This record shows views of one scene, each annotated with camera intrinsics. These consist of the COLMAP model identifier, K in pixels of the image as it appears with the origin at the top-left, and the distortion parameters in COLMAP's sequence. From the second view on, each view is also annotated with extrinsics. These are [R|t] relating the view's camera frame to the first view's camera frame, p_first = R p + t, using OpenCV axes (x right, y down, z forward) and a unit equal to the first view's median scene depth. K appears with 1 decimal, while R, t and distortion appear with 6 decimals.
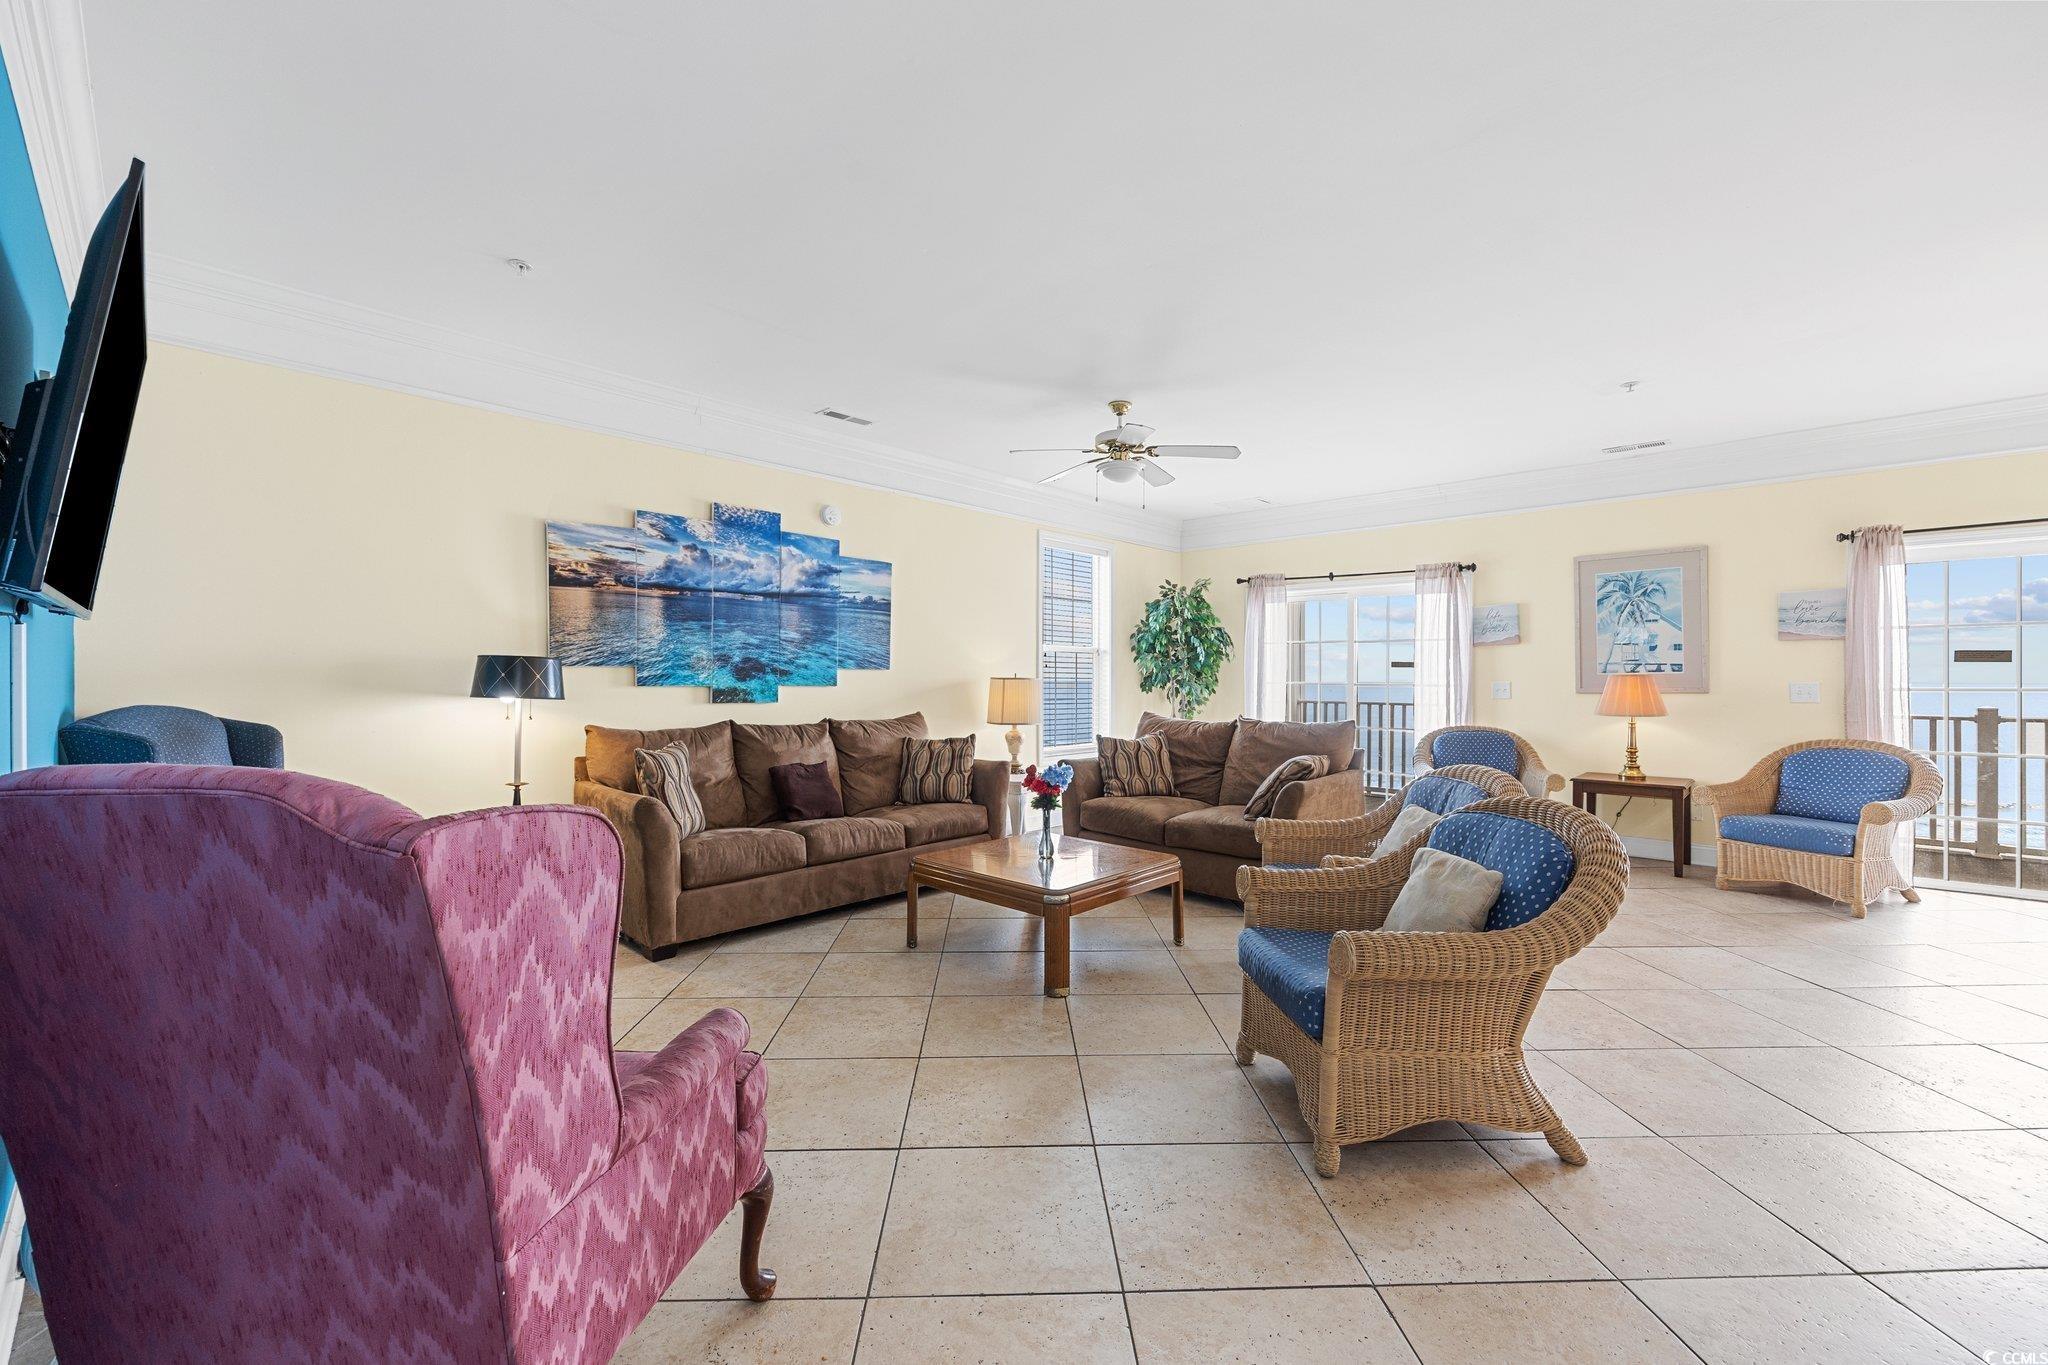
lens RADIAL K [[822.1, 0, 1024.6], [0, 822.1, 677.1], [0, 0, 1]] dist [-0.003406, -0.000426]
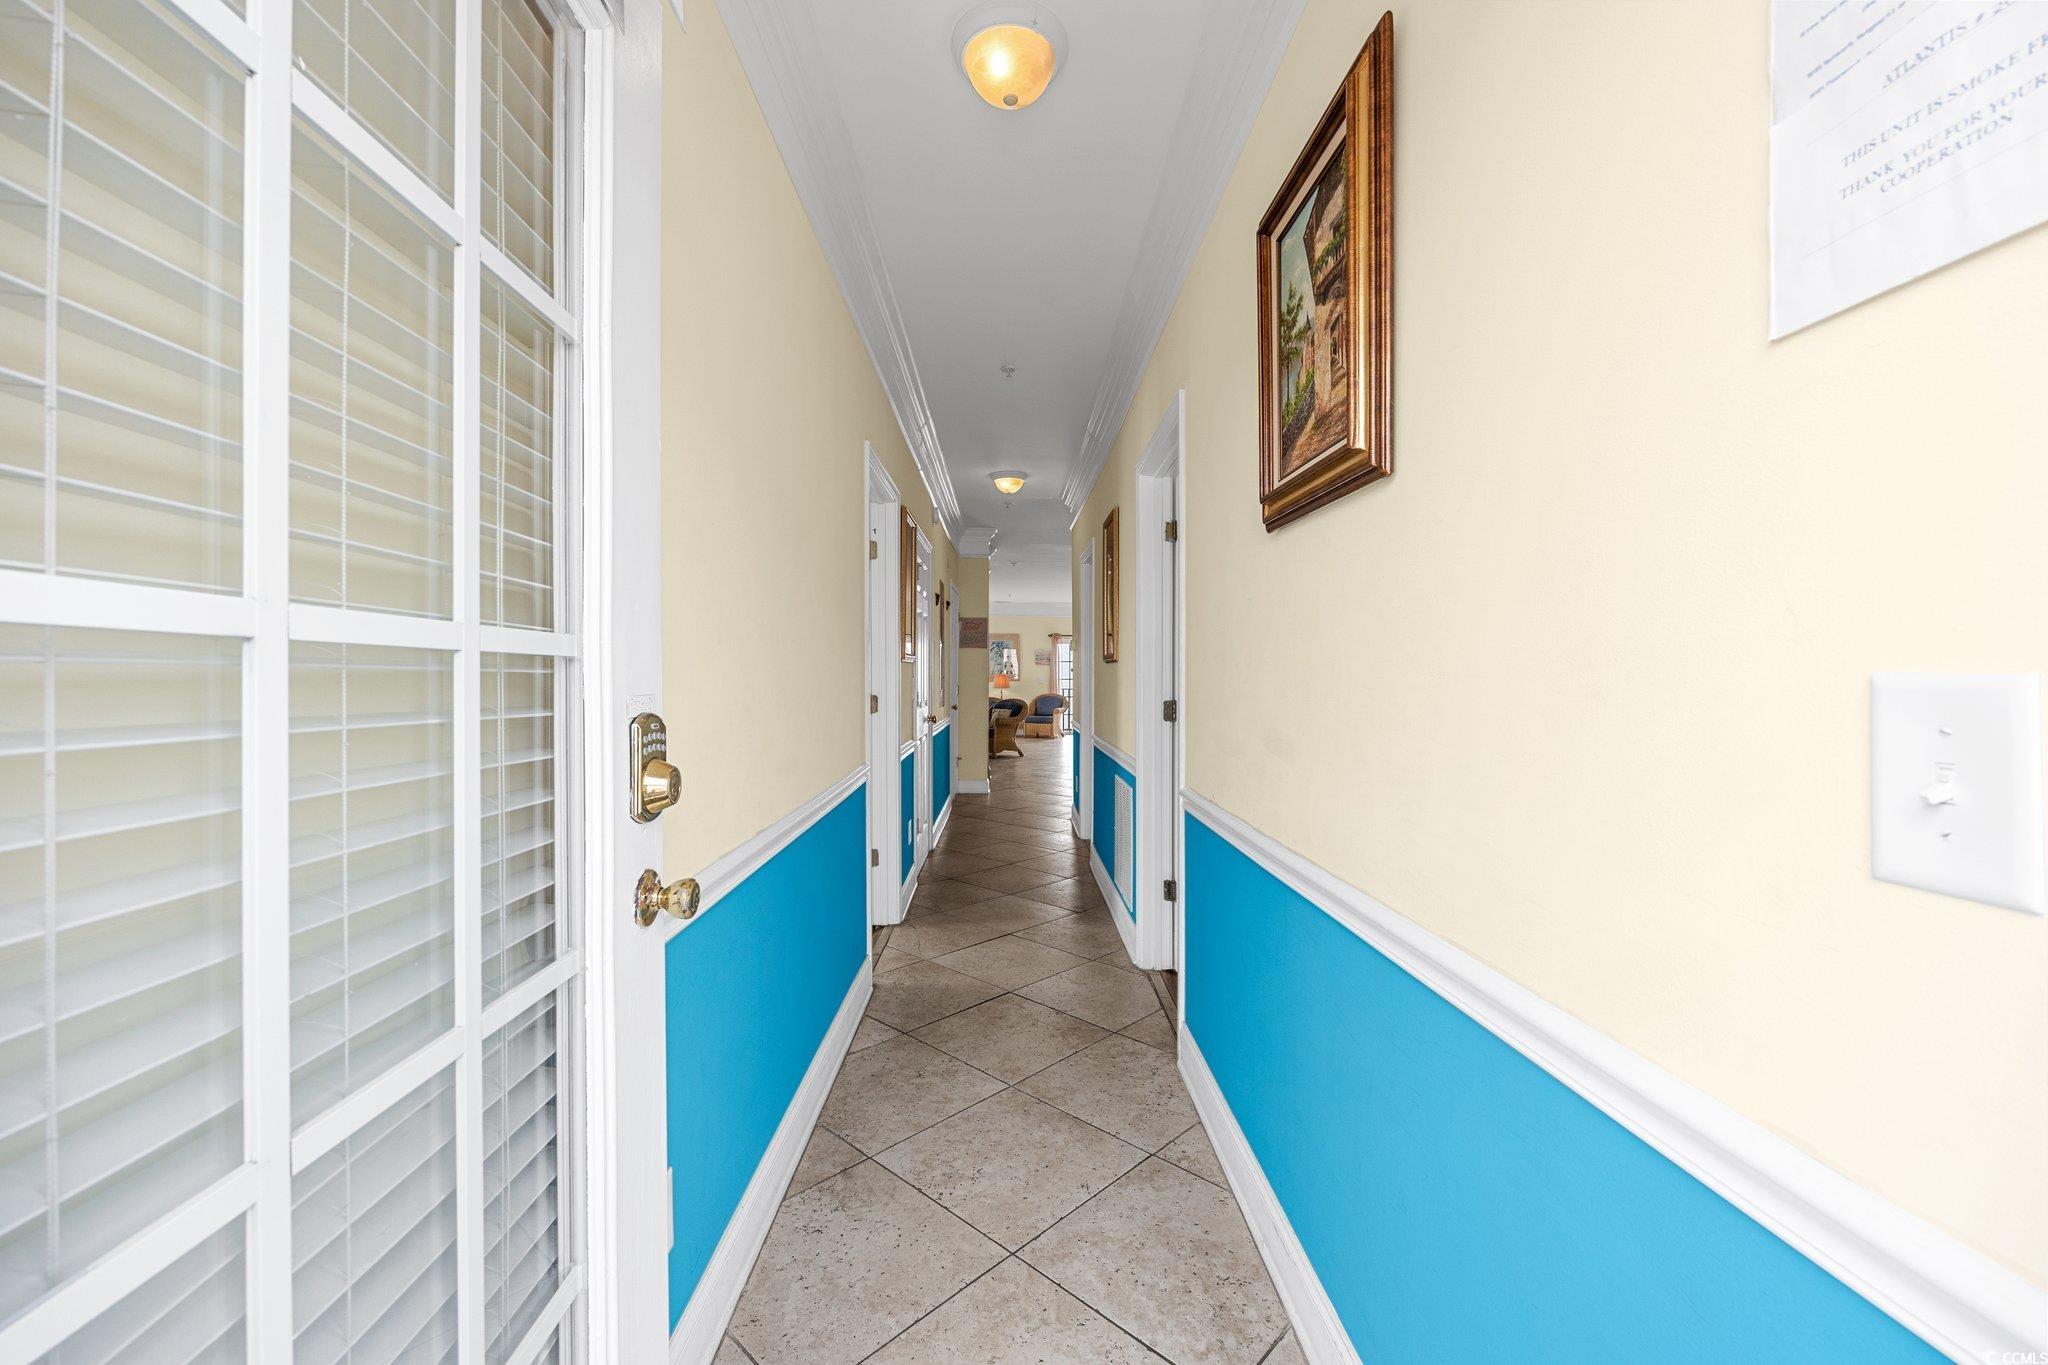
lens RADIAL K [[822.1, 0, 1024.2], [0, 822.1, 683.4], [0, 0, 1]] dist [-0.003406, -0.000426]
pose [[0.717839, 0.003068, 0.696202, -1.474522], [-0.010443, 0.999925, 0.006361, 0.010714], [-0.696130, -0.011837, 0.717818, -1.399162]]
